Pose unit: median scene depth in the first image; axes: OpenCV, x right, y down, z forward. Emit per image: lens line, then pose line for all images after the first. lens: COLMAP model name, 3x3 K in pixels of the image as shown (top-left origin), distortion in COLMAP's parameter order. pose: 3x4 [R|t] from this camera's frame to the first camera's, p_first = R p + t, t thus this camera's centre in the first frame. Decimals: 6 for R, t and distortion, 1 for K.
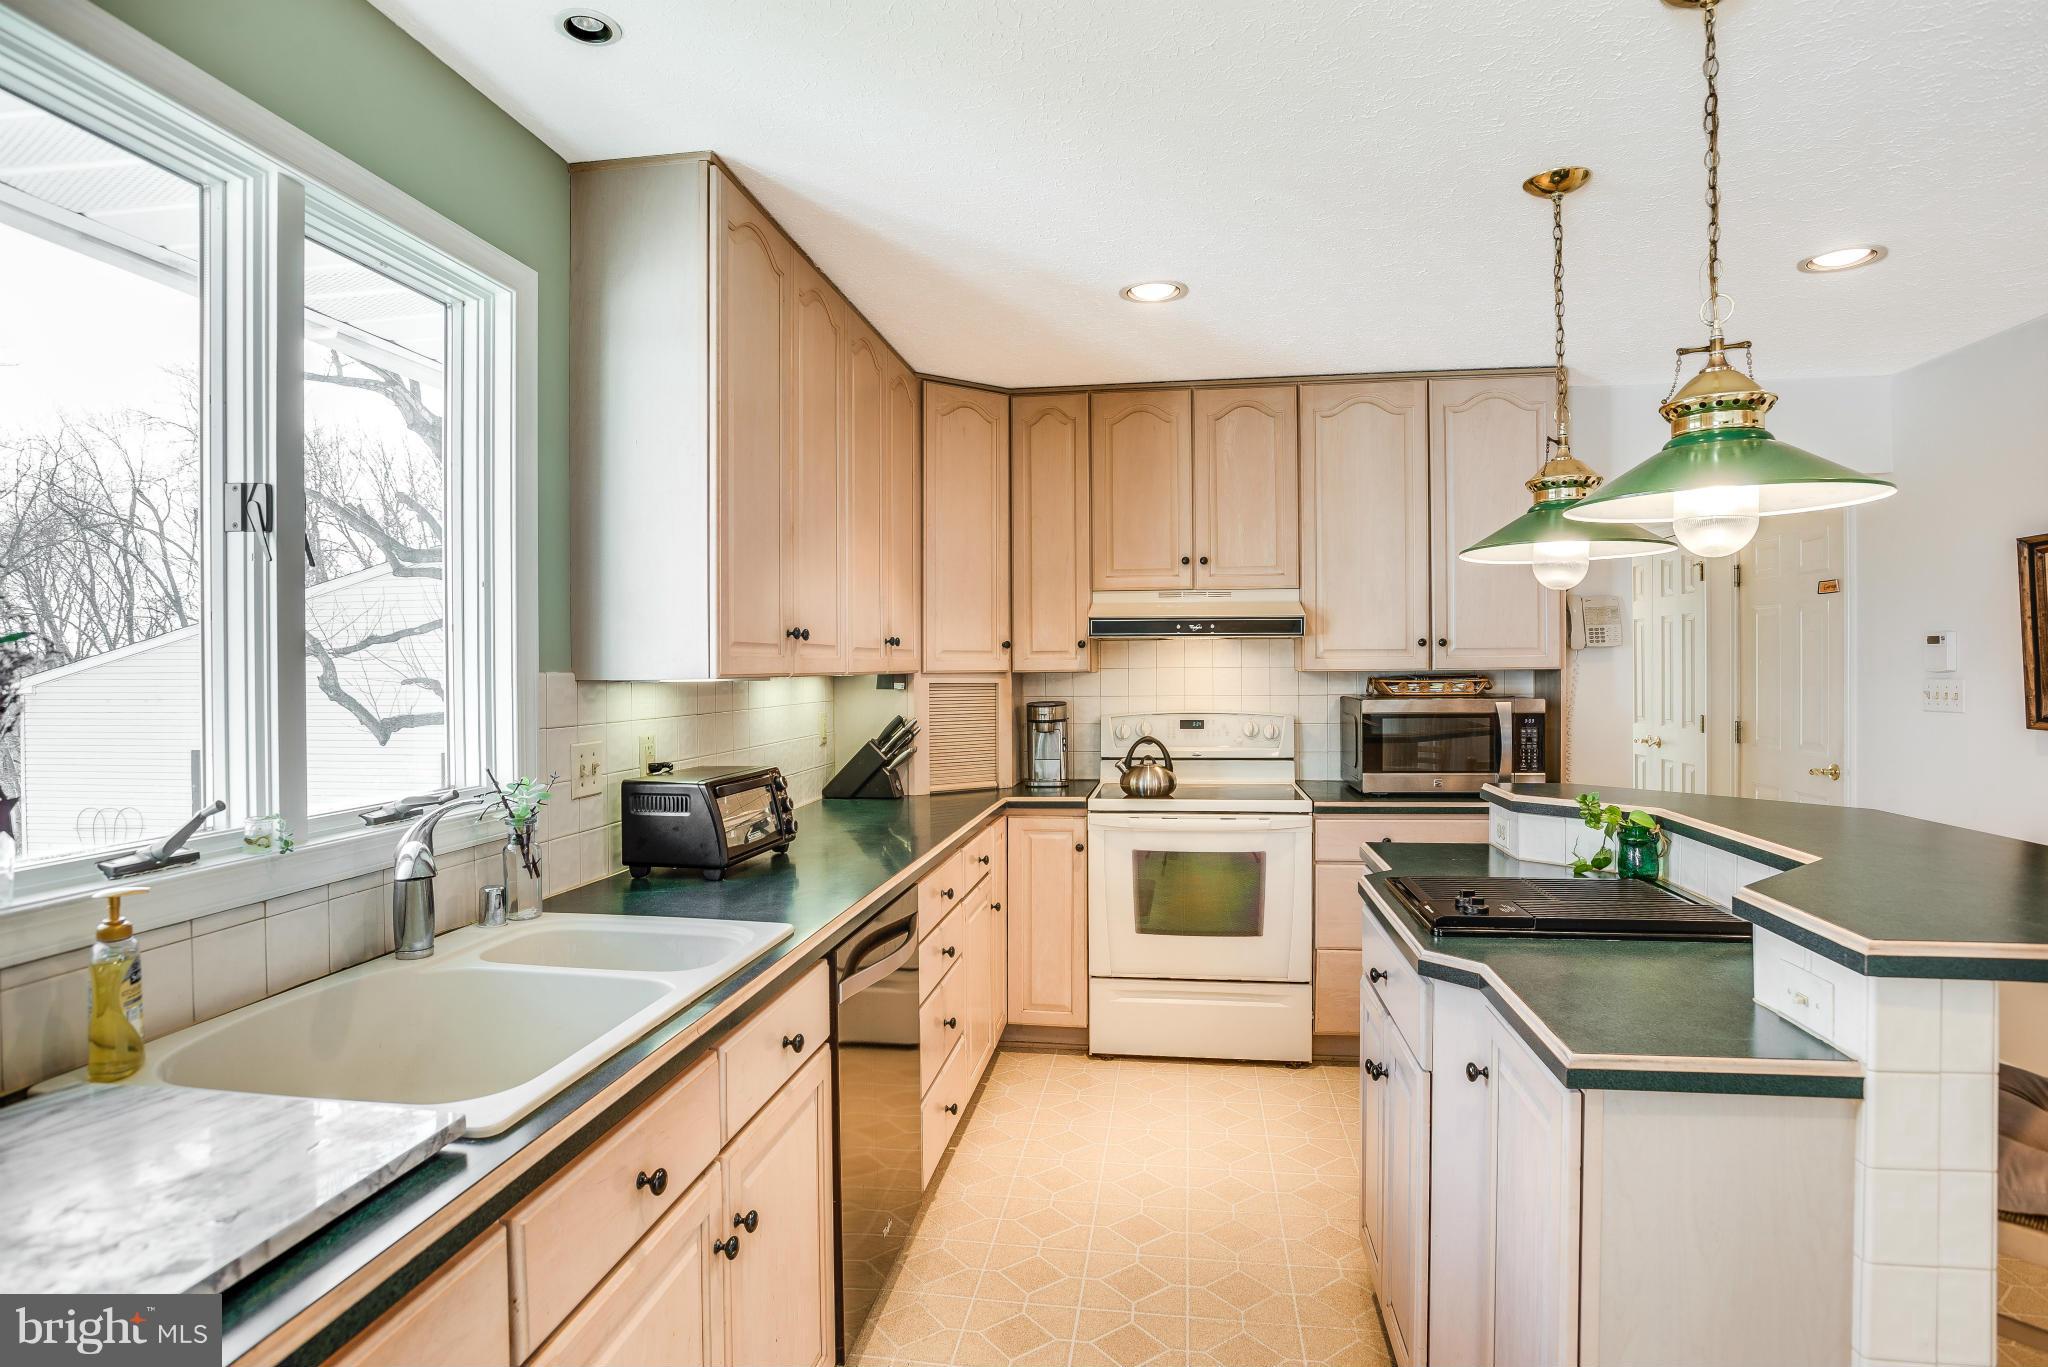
lens RADIAL K [[1069.8, 0, 1035.6], [0, 1069.8, 682.7], [0, 0, 1]] dist [-0.005327, -0.000527]
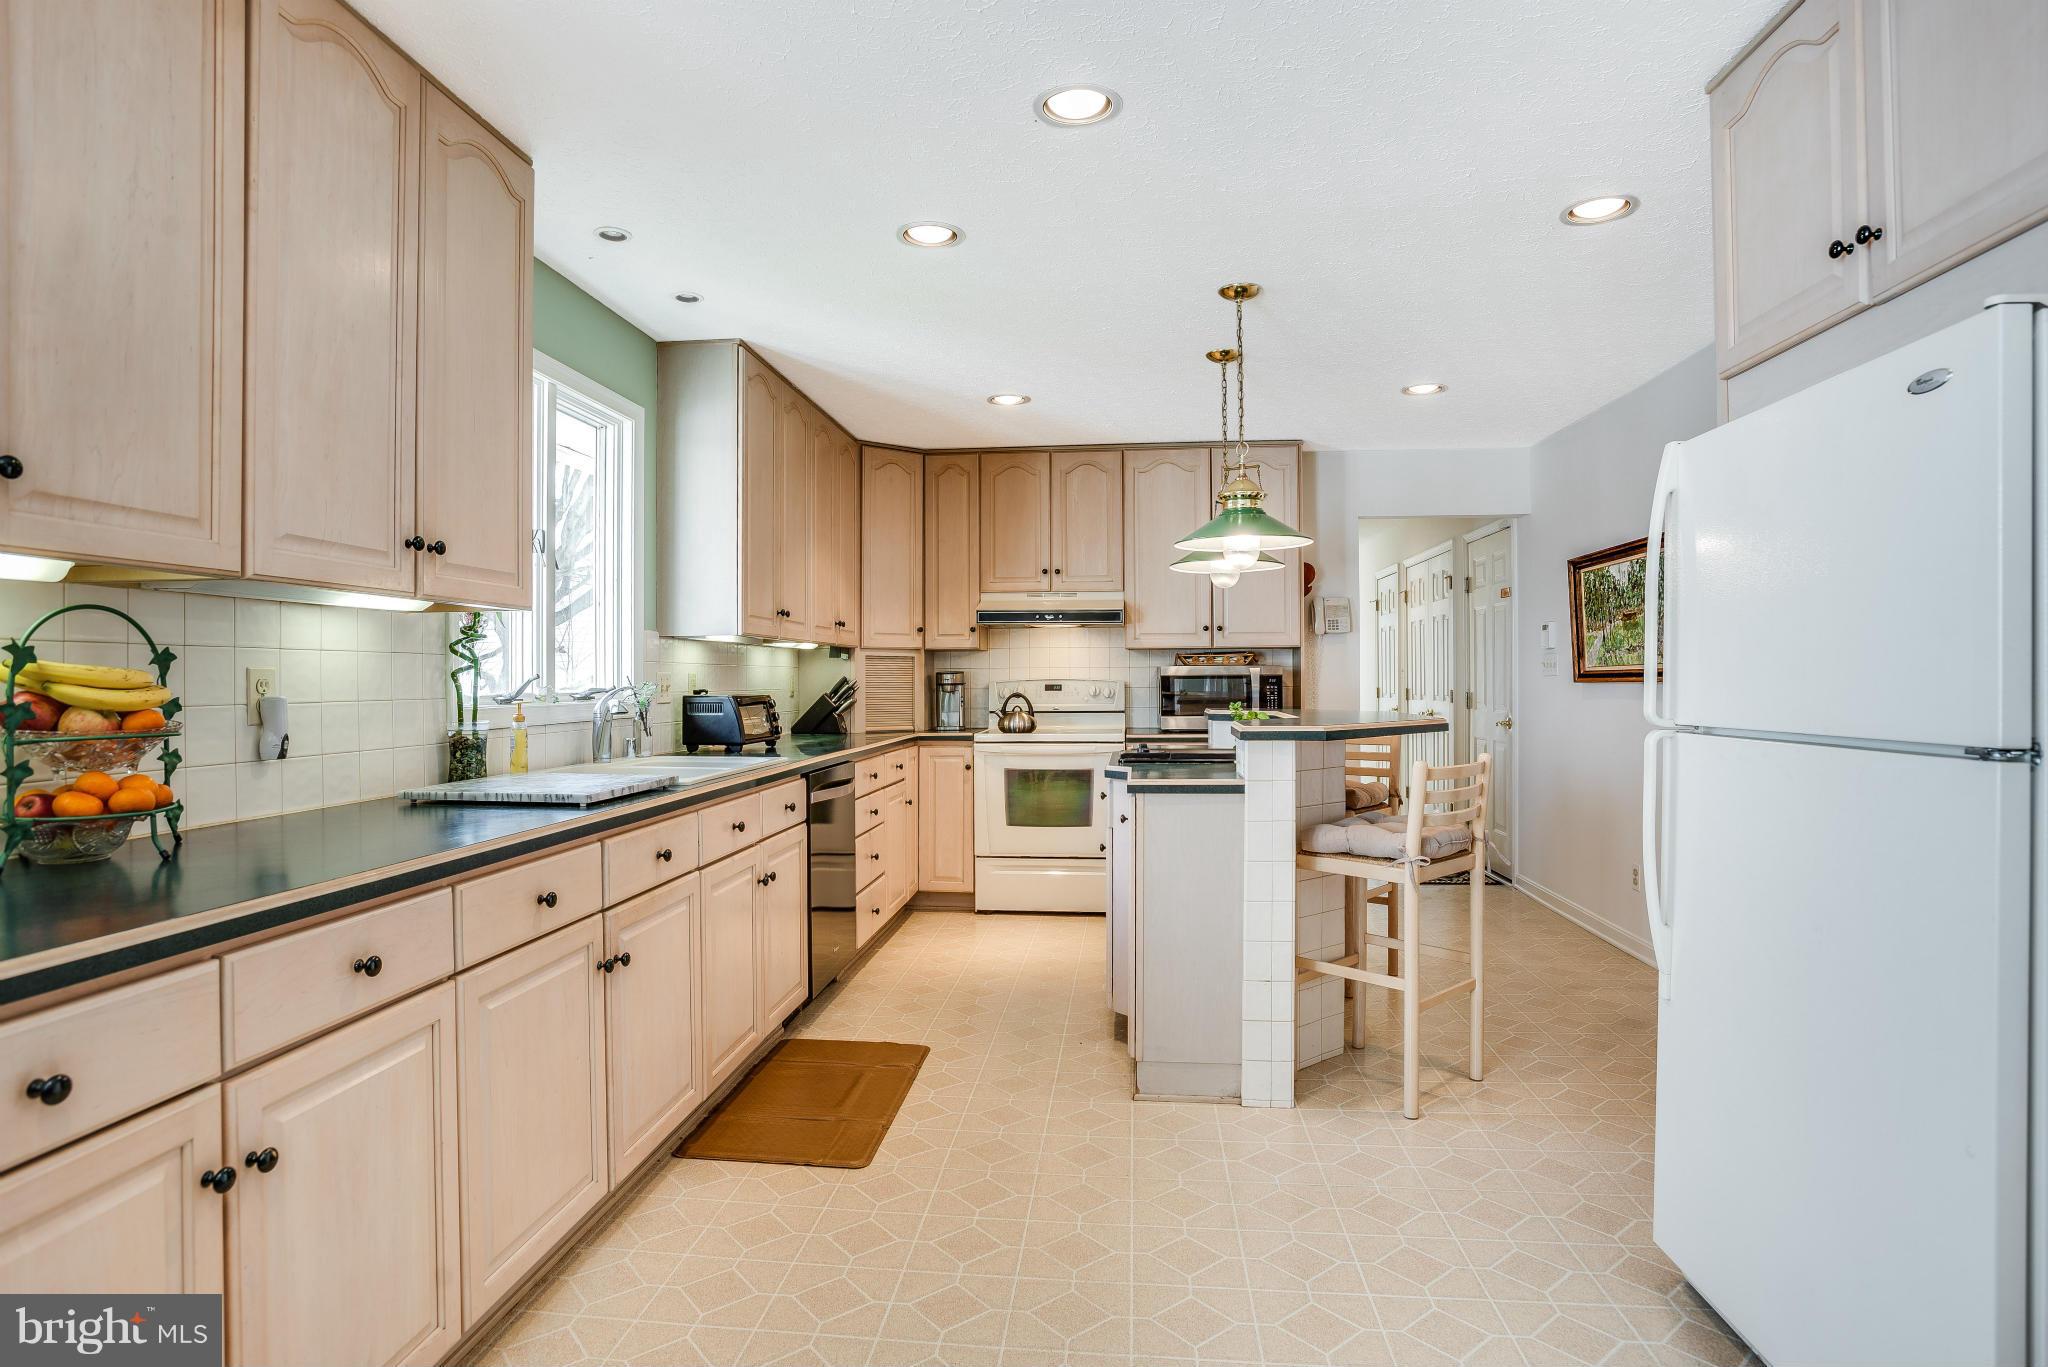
lens RADIAL K [[1069.8, 0, 1015.5], [0, 1069.8, 673.2], [0, 0, 1]] dist [-0.005327, -0.000527]
pose [[0.999515, 0.003601, 0.030939, 0.060472], [-0.002982, 0.999795, -0.020002, 0.055528], [-0.031005, 0.019900, 0.999321, -0.465274]]
